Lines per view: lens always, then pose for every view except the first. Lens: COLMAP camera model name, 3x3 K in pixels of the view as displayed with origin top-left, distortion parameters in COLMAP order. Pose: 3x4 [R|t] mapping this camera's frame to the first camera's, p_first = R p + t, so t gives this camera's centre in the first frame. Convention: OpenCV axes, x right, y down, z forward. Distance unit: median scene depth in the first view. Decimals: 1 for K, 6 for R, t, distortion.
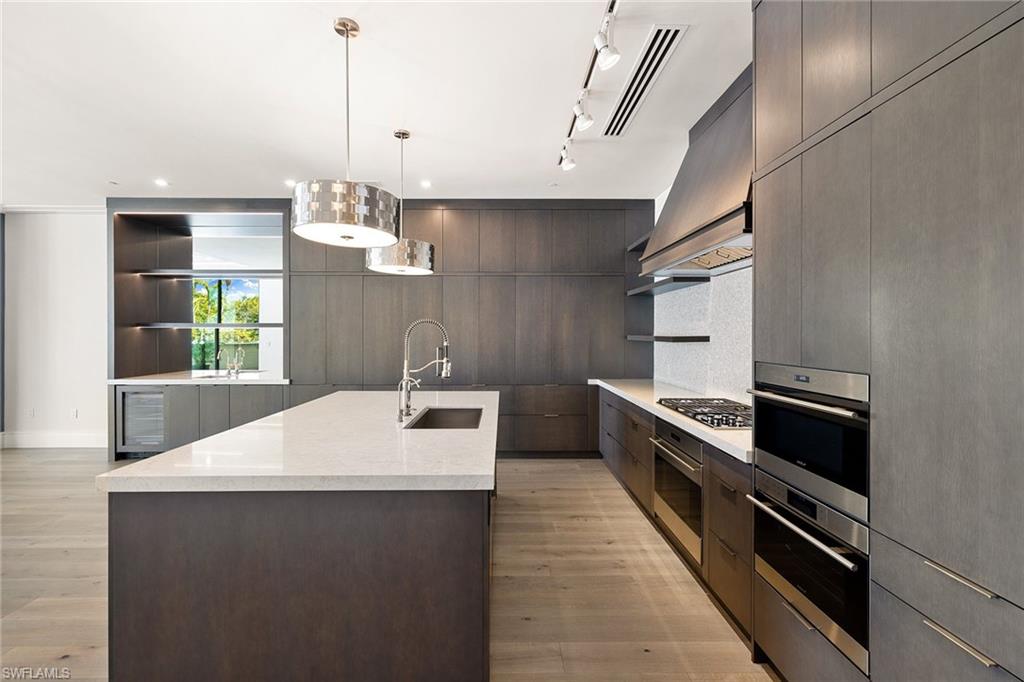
lens RADIAL K [[430.9, 0, 510.4], [0, 430.9, 340.6], [0, 0, 1]] dist [0.000195, 0.000179]
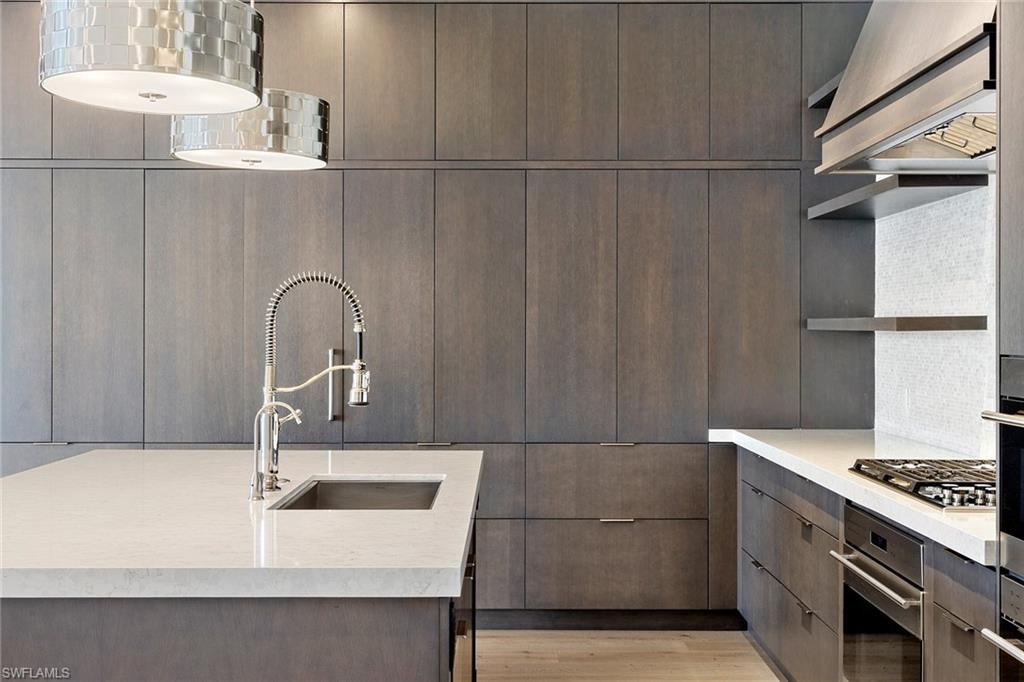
lens RADIAL K [[1271.3, 0, 511.8], [0, 1271.3, 337.9], [0, 0, 1]] dist [-0.014272, 0.000000]
pose [[0.999904, -0.000271, -0.013878, 0.022448], [0.000125, 0.999945, -0.010502, 0.026751], [0.013880, 0.010500, 0.999849, -0.262925]]
